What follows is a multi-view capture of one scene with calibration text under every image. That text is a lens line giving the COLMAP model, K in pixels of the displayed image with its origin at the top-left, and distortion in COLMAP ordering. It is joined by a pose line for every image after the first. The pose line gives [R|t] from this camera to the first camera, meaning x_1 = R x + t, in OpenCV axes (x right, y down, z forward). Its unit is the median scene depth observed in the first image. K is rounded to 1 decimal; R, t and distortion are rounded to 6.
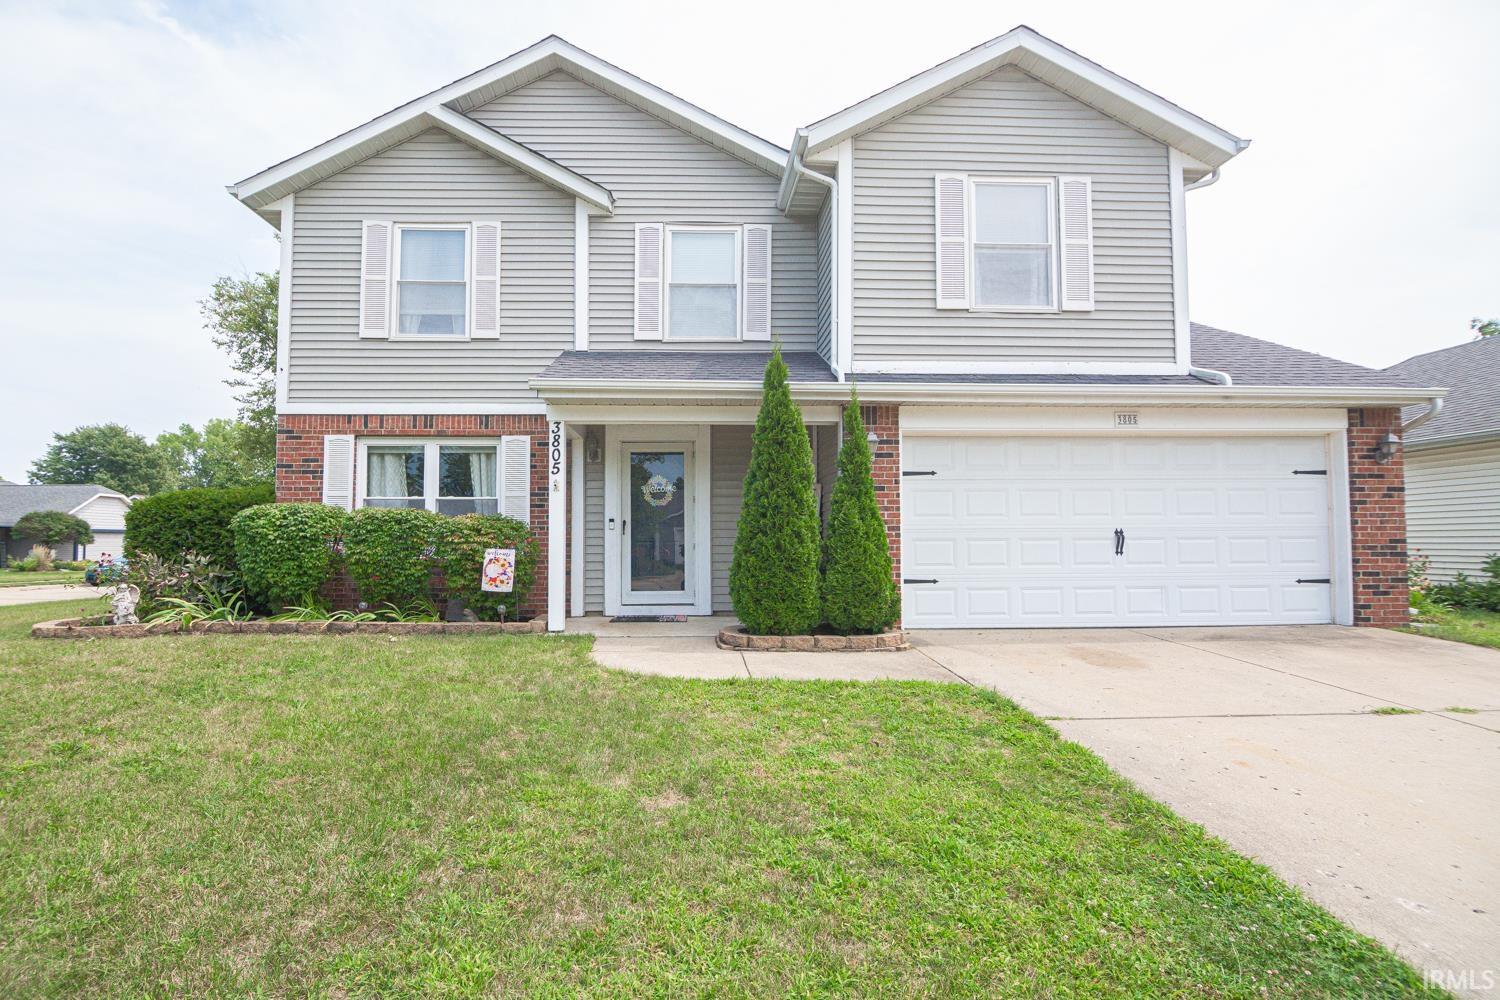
lens RADIAL K [[679.1, 0, 765.0], [0, 679.1, 525.2], [0, 0, 1]] dist [-0.008803, -0.004841]
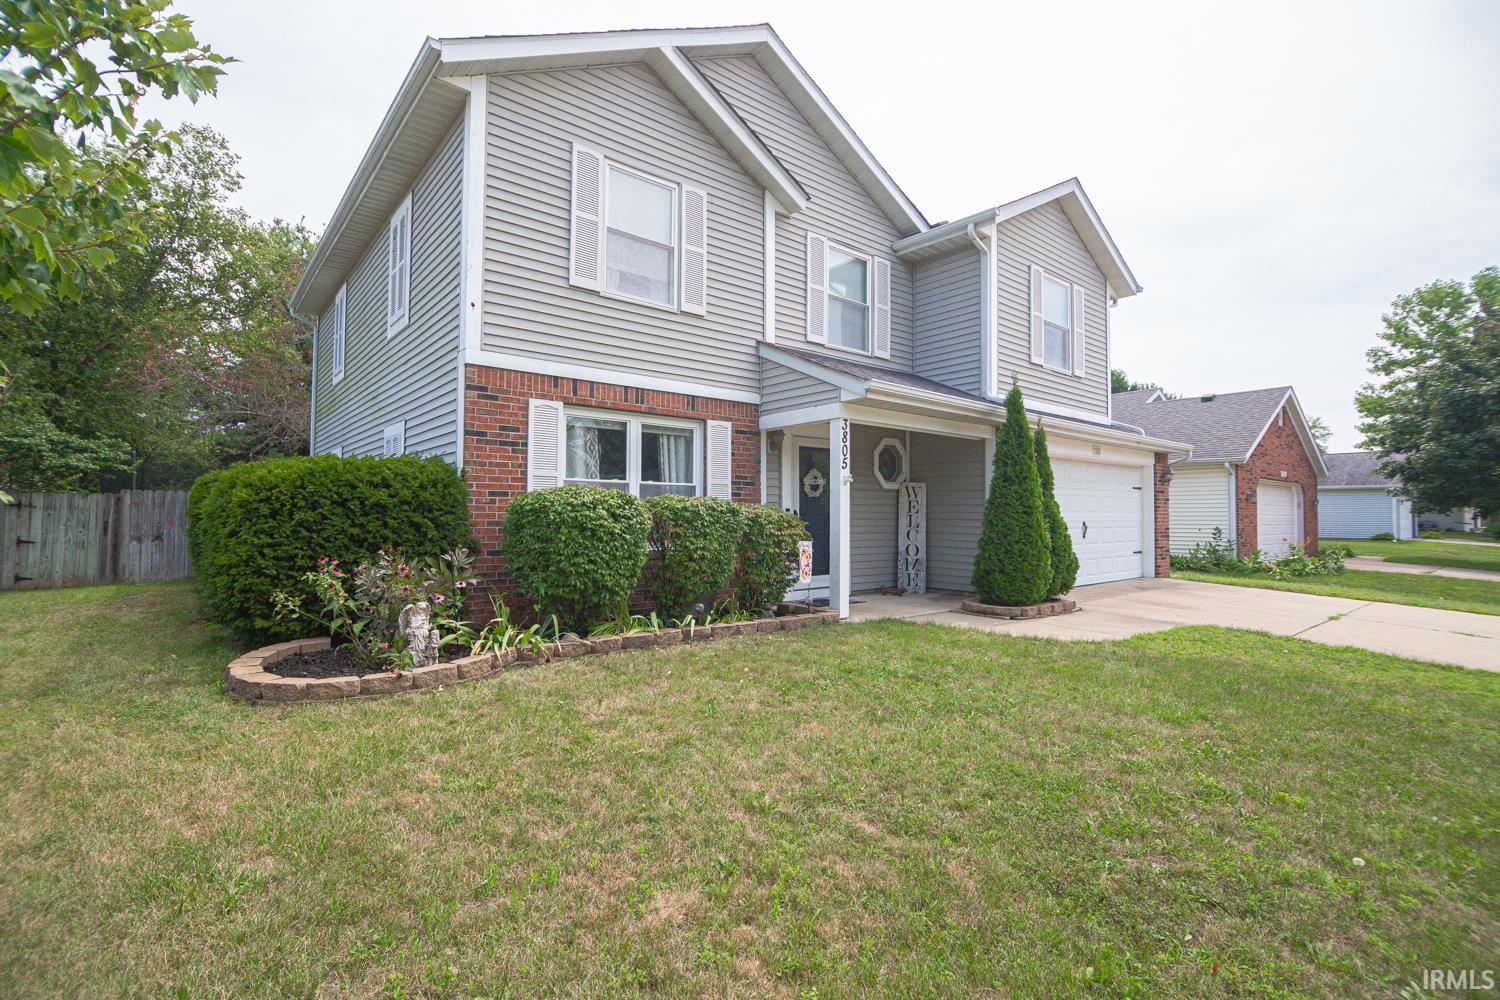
lens RADIAL K [[679.1, 0, 746.6], [0, 679.1, 503.1], [0, 0, 1]] dist [-0.008803, -0.004841]
pose [[0.803846, 0.019615, 0.594514, -0.913805], [-0.023991, 0.999712, -0.000546, -0.015904], [-0.594354, -0.013824, 0.804085, 0.202481]]
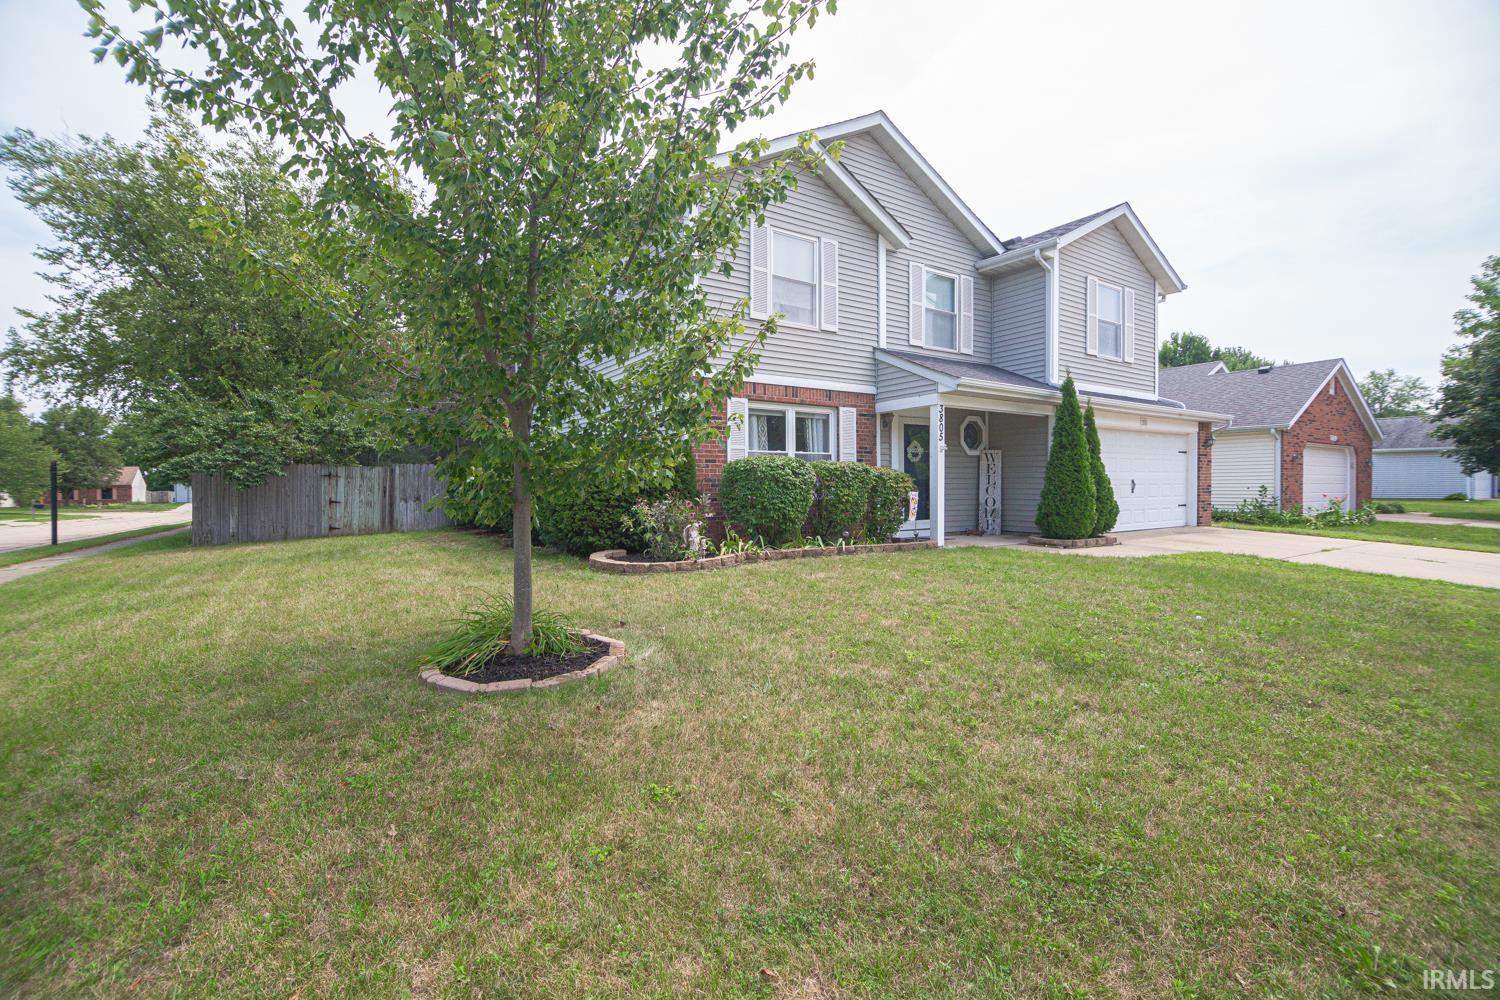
lens RADIAL K [[638.4, 0, 760.6], [0, 638.4, 500.5], [0, 0, 1]] dist [-0.013099, -0.000956]
pose [[0.861796, -0.011716, 0.507120, -1.167597], [-0.012895, 0.998904, 0.044990, -0.002514], [-0.507091, -0.045311, 0.860701, -0.006854]]
